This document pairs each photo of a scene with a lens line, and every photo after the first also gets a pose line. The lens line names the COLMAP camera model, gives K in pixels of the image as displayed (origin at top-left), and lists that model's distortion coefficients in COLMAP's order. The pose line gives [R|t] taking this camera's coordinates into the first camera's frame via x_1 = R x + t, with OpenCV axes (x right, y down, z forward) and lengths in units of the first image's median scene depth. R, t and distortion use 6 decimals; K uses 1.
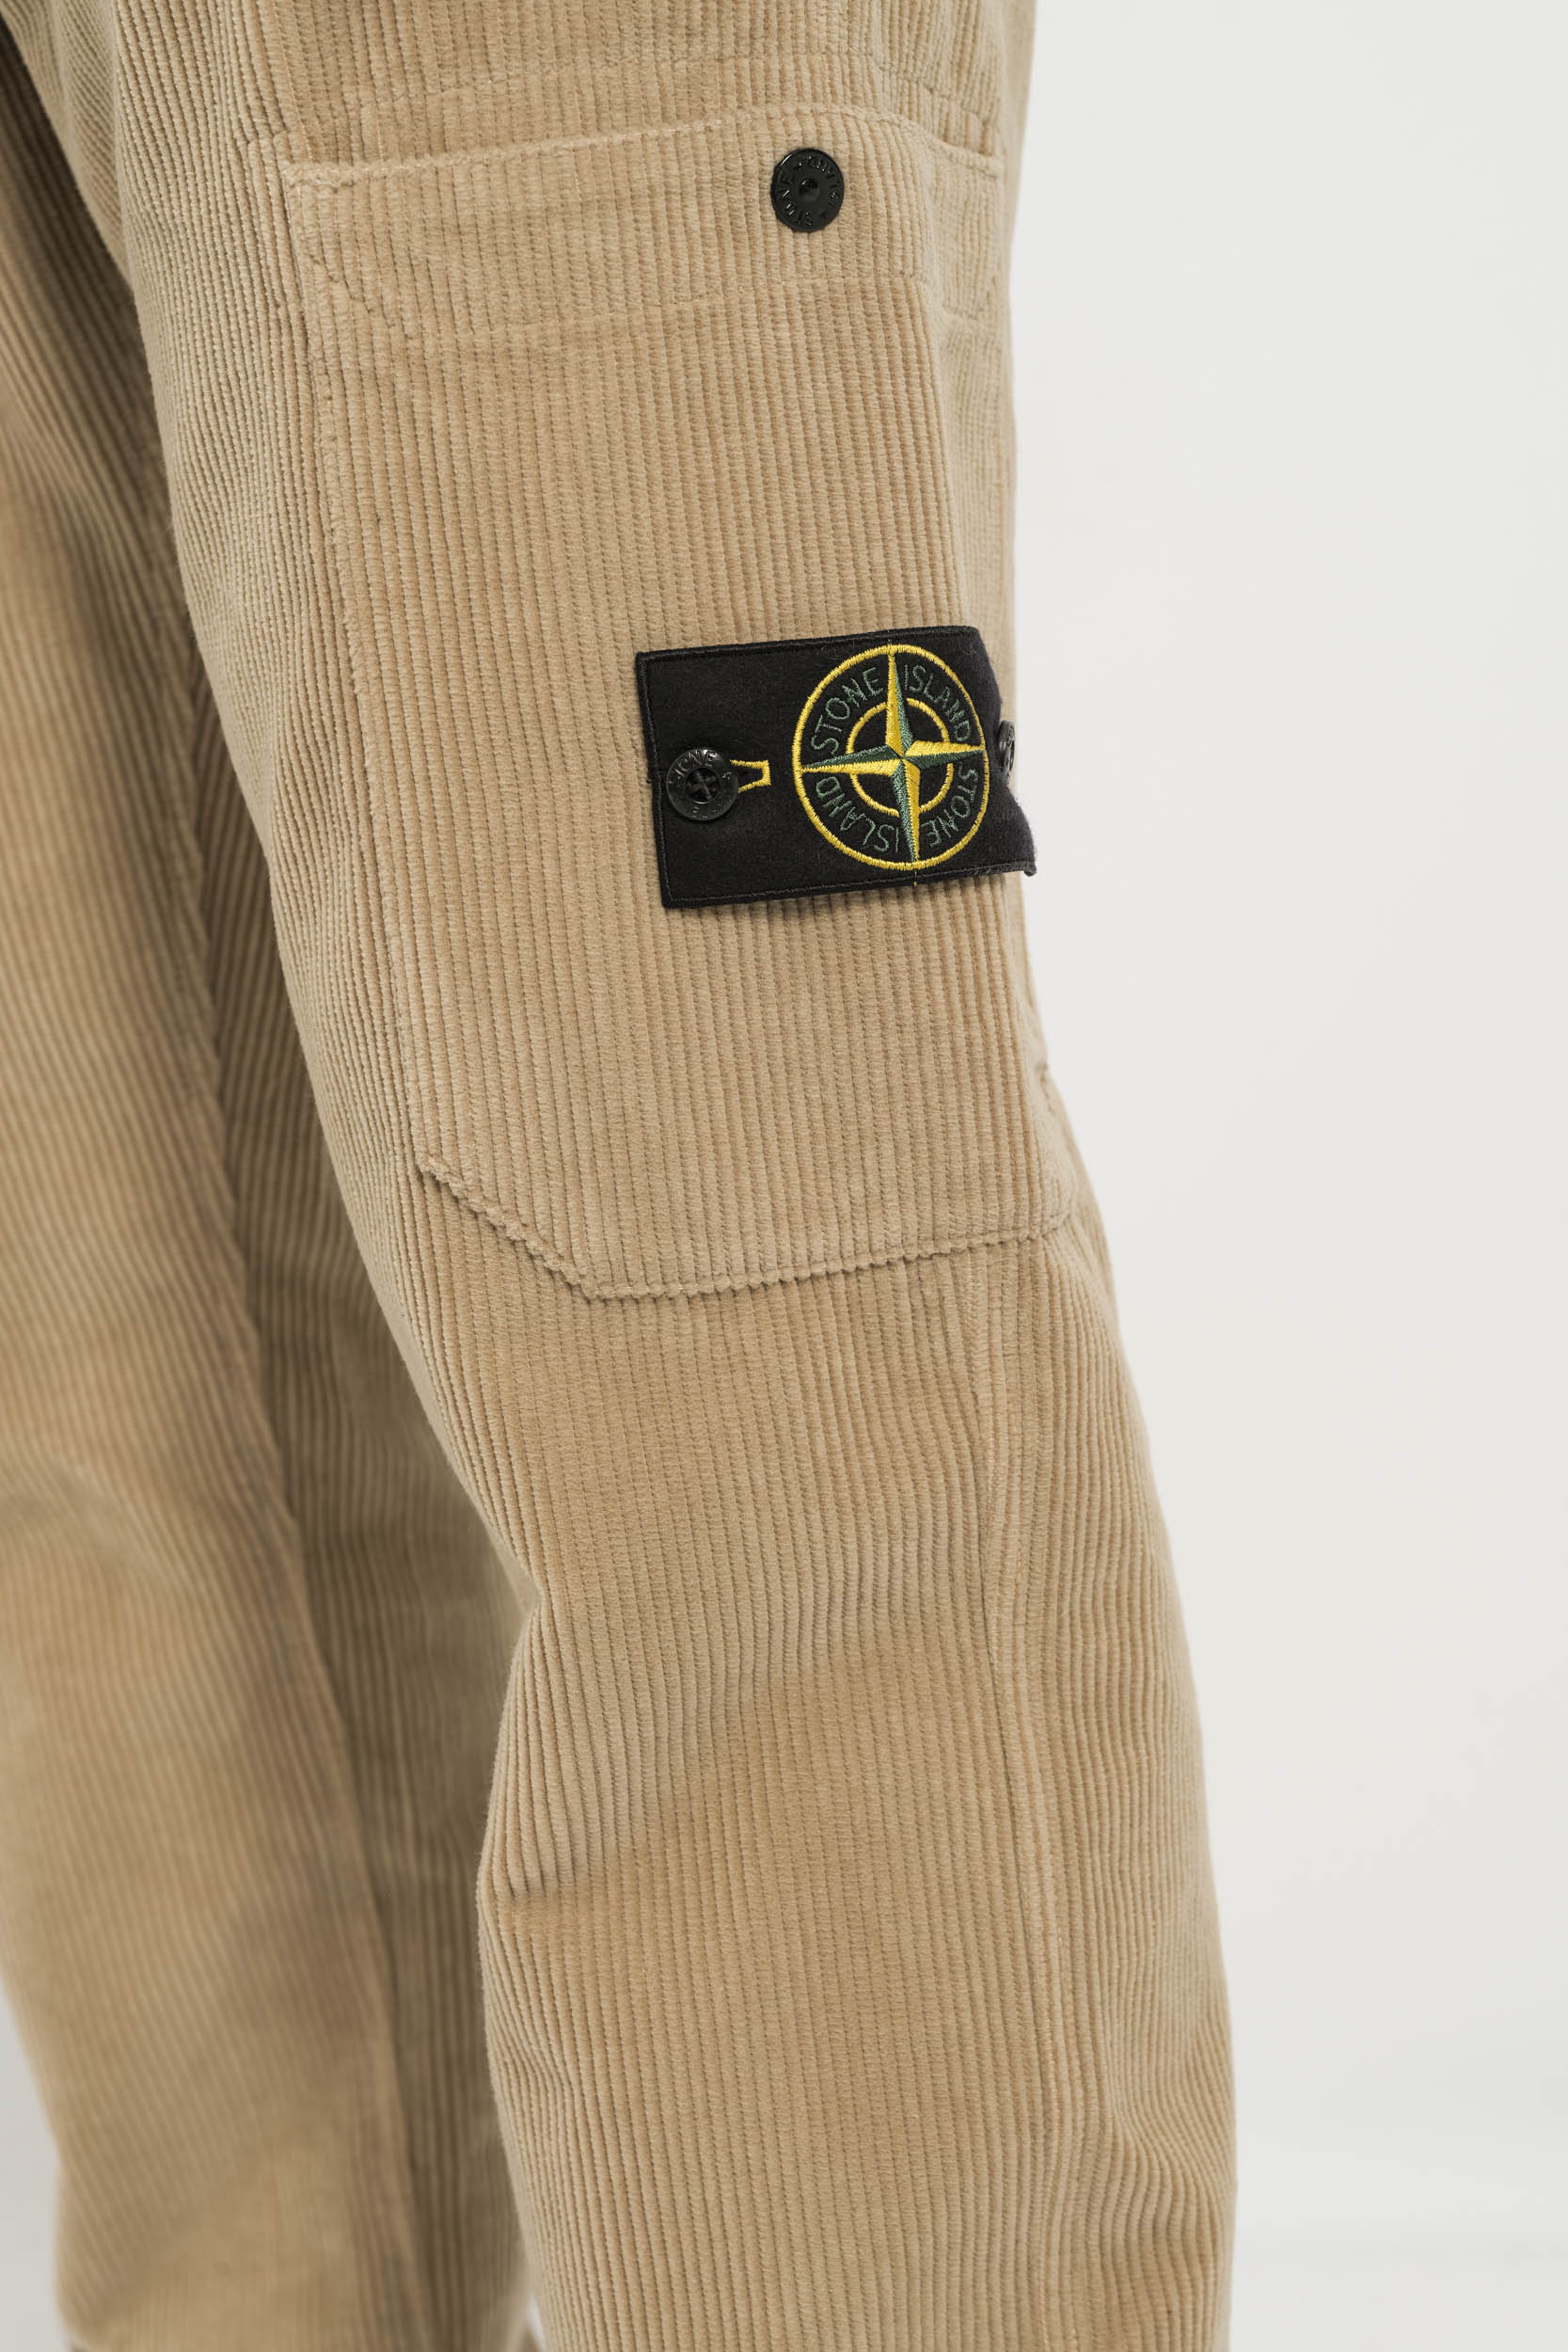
lens RADIAL K [[3084.6, 0, 784.0], [0, 3084.6, 1176.0], [0, 0, 1]] dist [-0.087251, 0.005447]
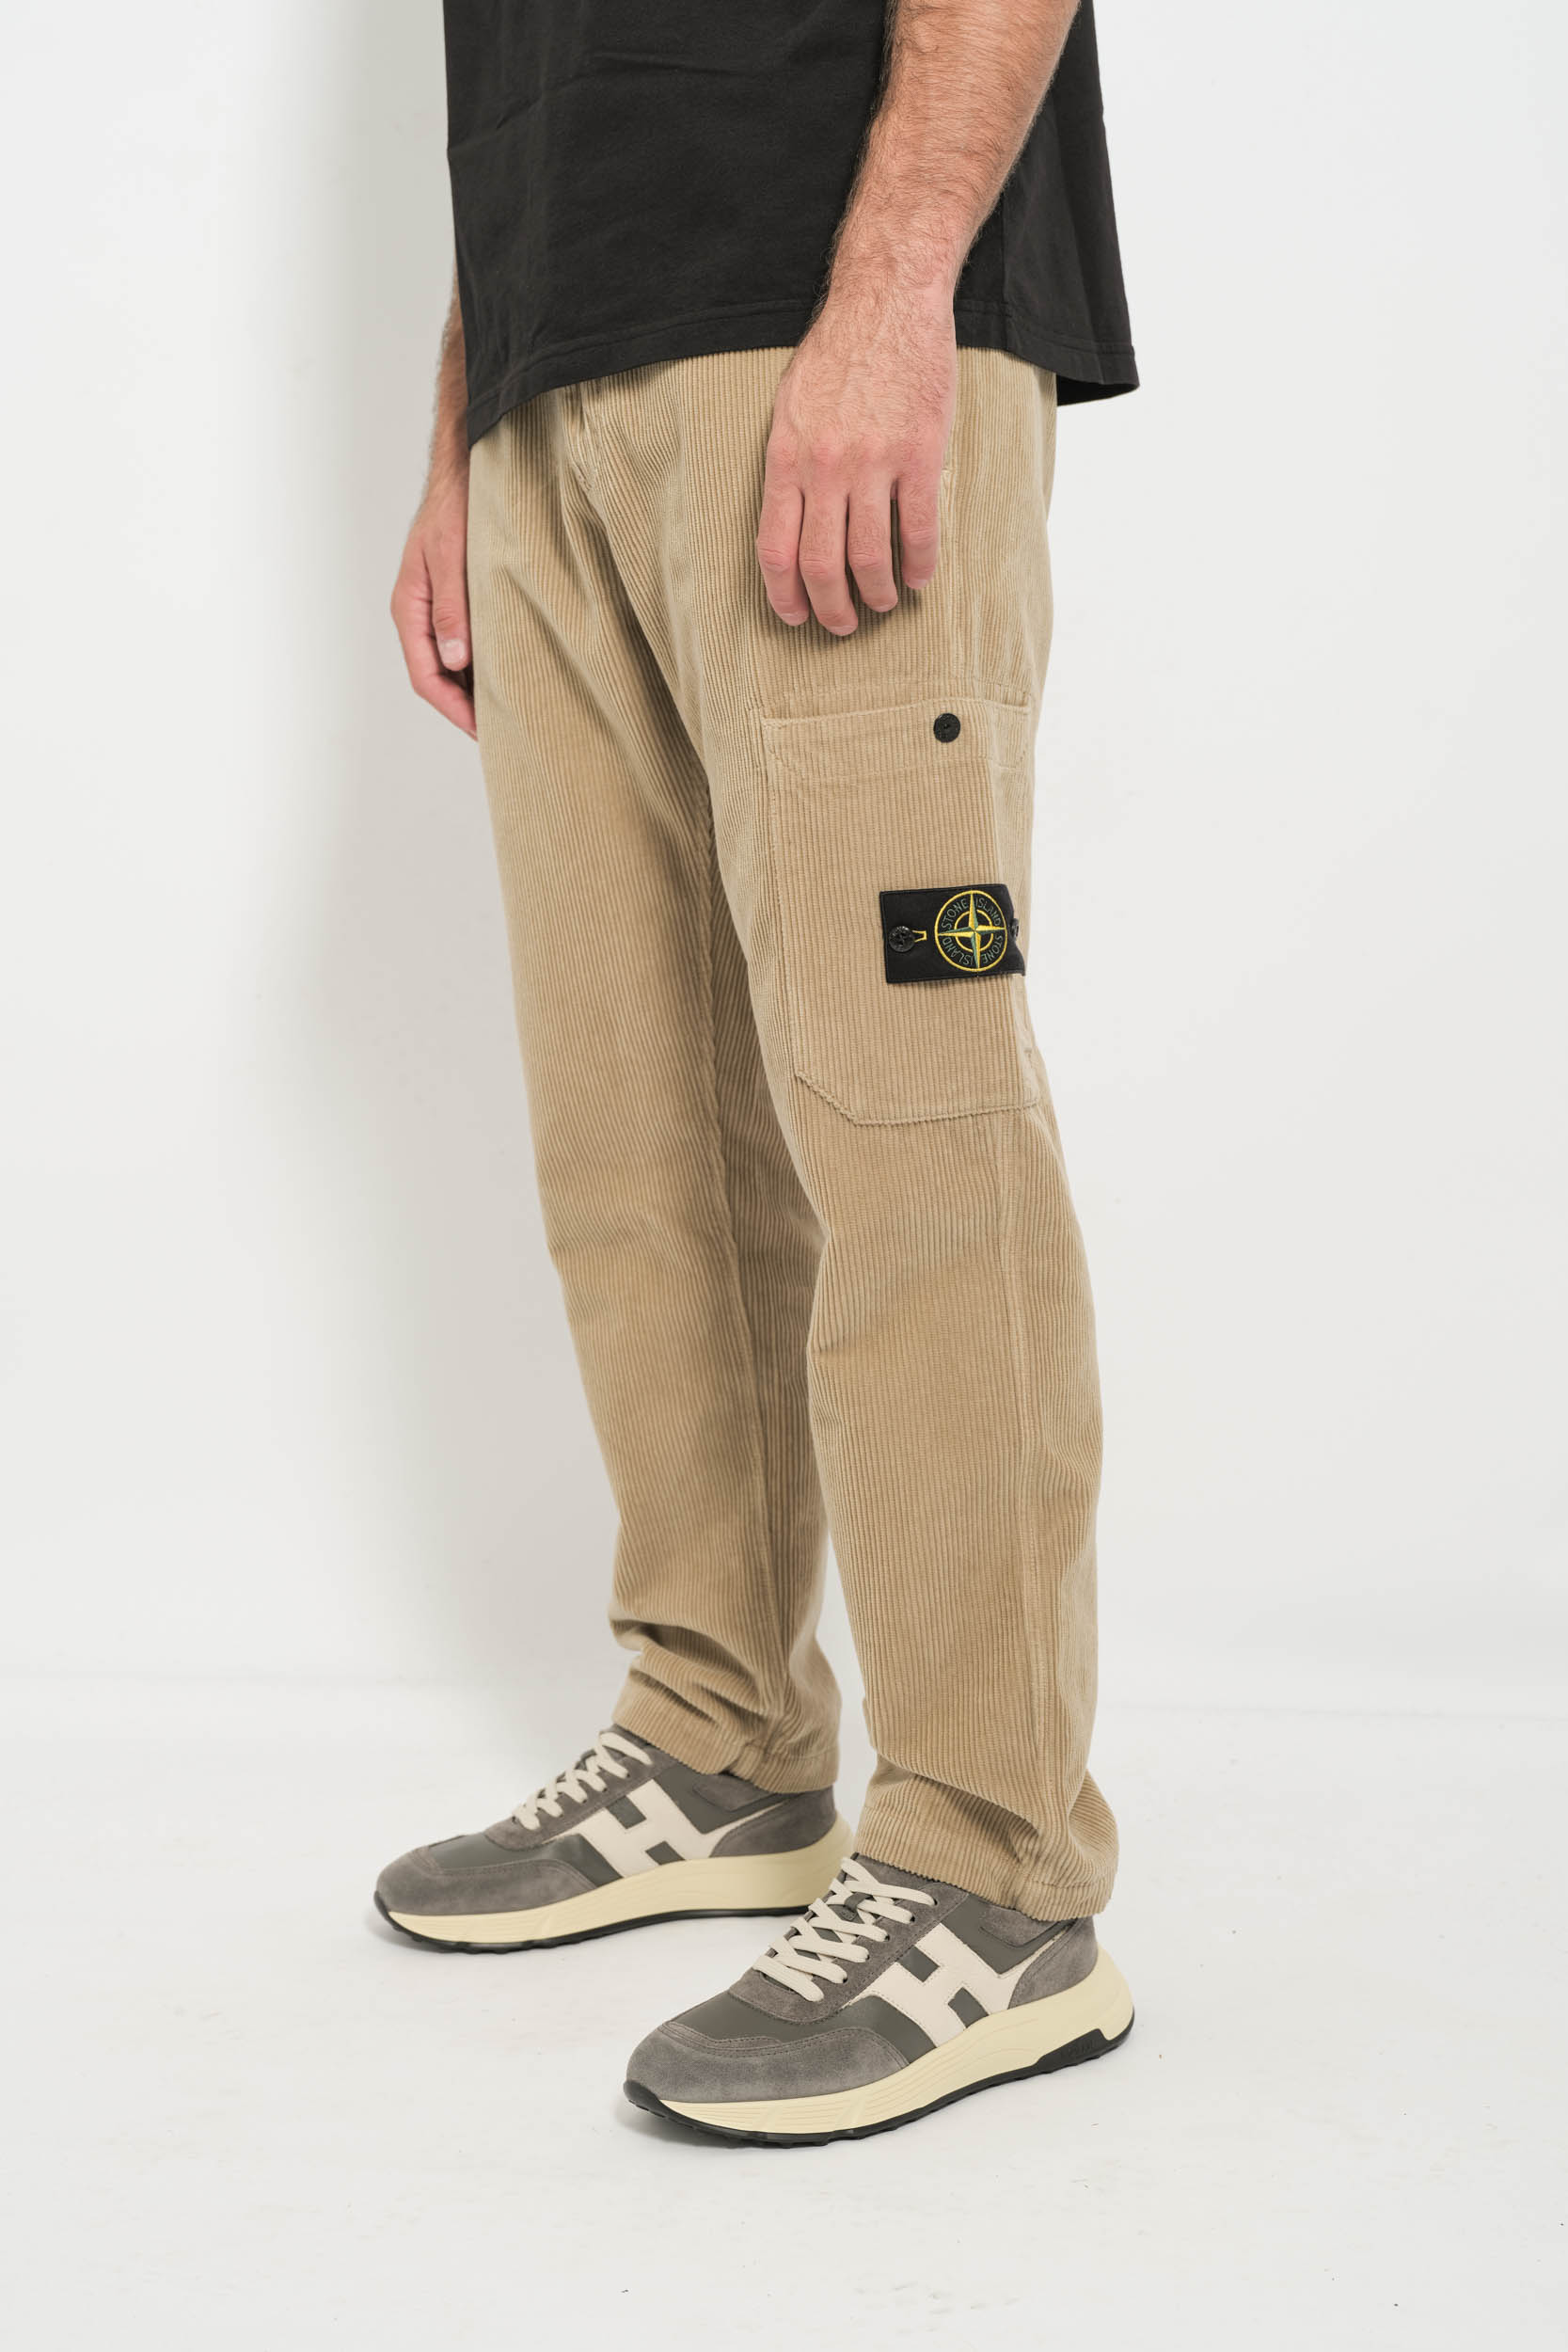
lens RADIAL K [[3084.6, 0, 784.0], [0, 3084.6, 1176.0], [0, 0, 1]] dist [-0.087251, 0.005447]
pose [[0.993402, 0.031728, -0.110212, 0.178099], [-0.040228, 0.996313, -0.075775, 0.297005], [0.107402, 0.079709, 0.991015, -1.727929]]
